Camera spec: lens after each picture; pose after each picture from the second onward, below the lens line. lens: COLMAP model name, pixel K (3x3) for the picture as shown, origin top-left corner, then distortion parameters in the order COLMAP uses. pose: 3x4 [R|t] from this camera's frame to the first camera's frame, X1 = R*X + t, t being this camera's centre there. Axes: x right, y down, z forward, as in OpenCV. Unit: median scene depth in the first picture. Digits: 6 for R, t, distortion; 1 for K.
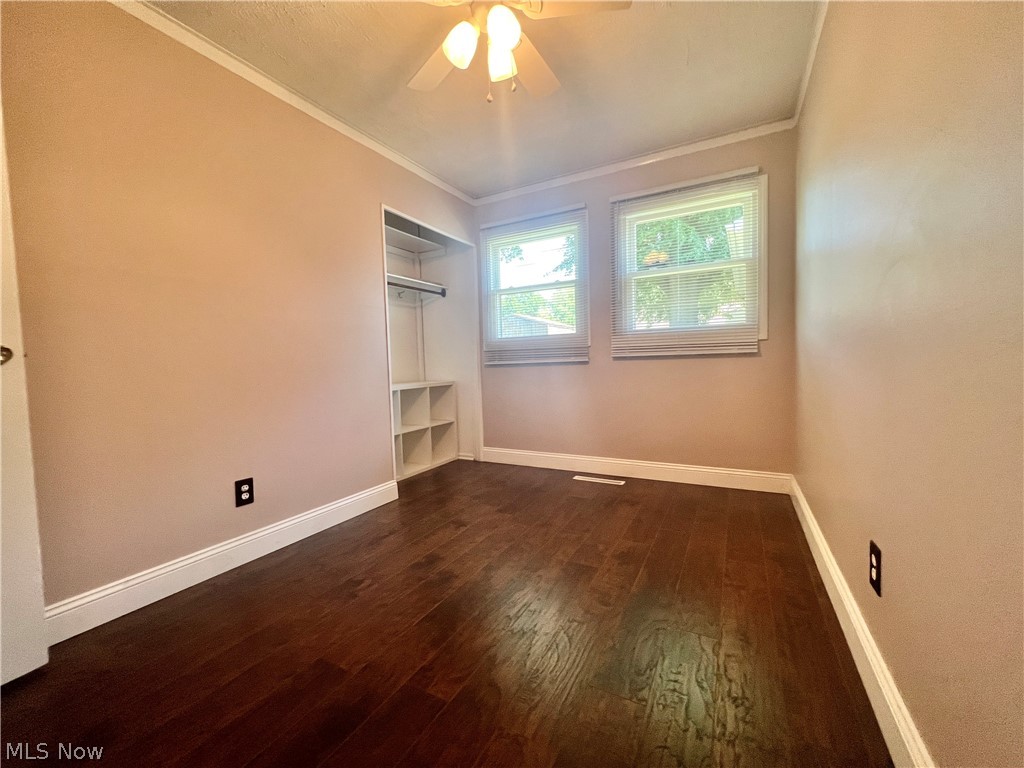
lens RADIAL K [[409.7, 0, 512.0], [0, 409.7, 384.0], [0, 0, 1]] dist [-0.000611, 0.000475]
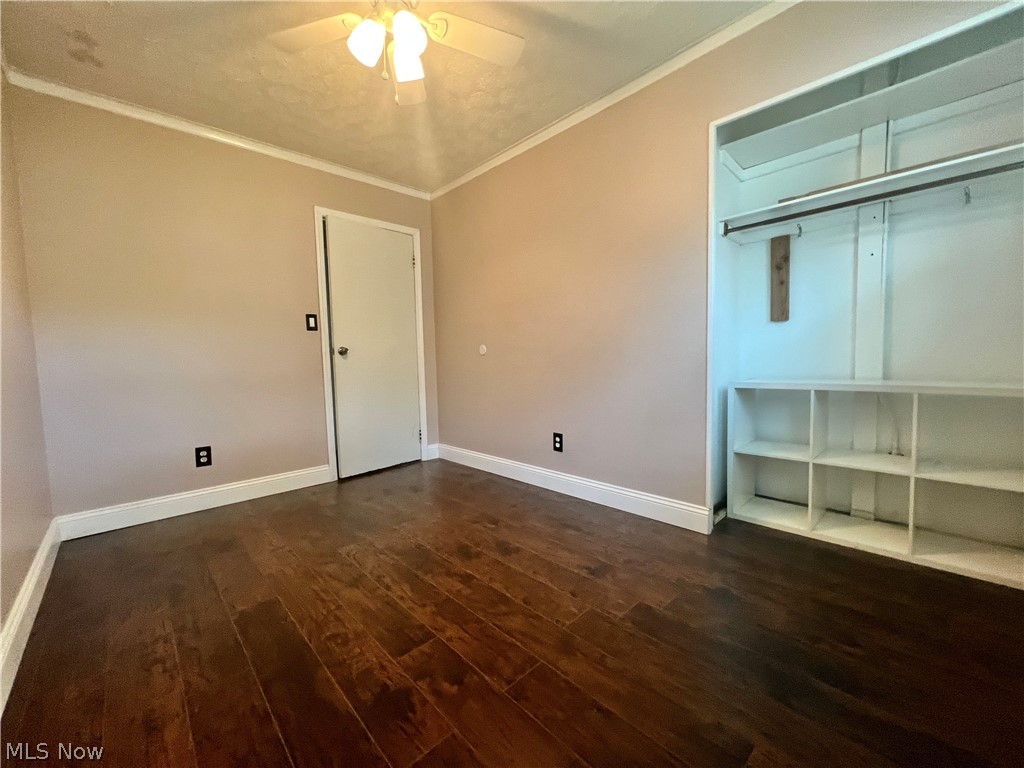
lens RADIAL K [[409.7, 0, 512.0], [0, 409.7, 384.0], [0, 0, 1]] dist [-0.000611, 0.000475]
pose [[-0.307550, 0.096867, -0.946589, 0.556512], [-0.018815, 0.993991, 0.107831, -0.065718], [0.951346, 0.050973, -0.303879, 1.003802]]
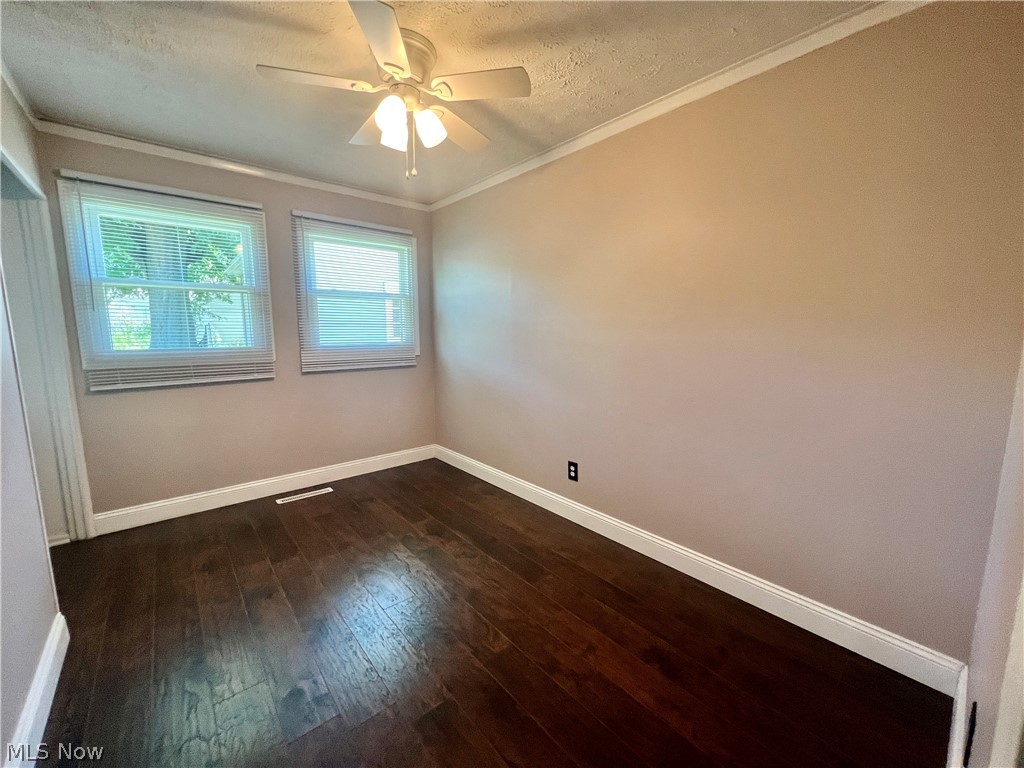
lens RADIAL K [[409.7, 0, 512.0], [0, 409.7, 384.0], [0, 0, 1]] dist [-0.000611, 0.000475]
pose [[0.353704, -0.096926, 0.930322, -0.651698], [0.042673, 0.995253, 0.087467, -0.130744], [-0.934384, 0.008762, 0.356161, 0.208396]]
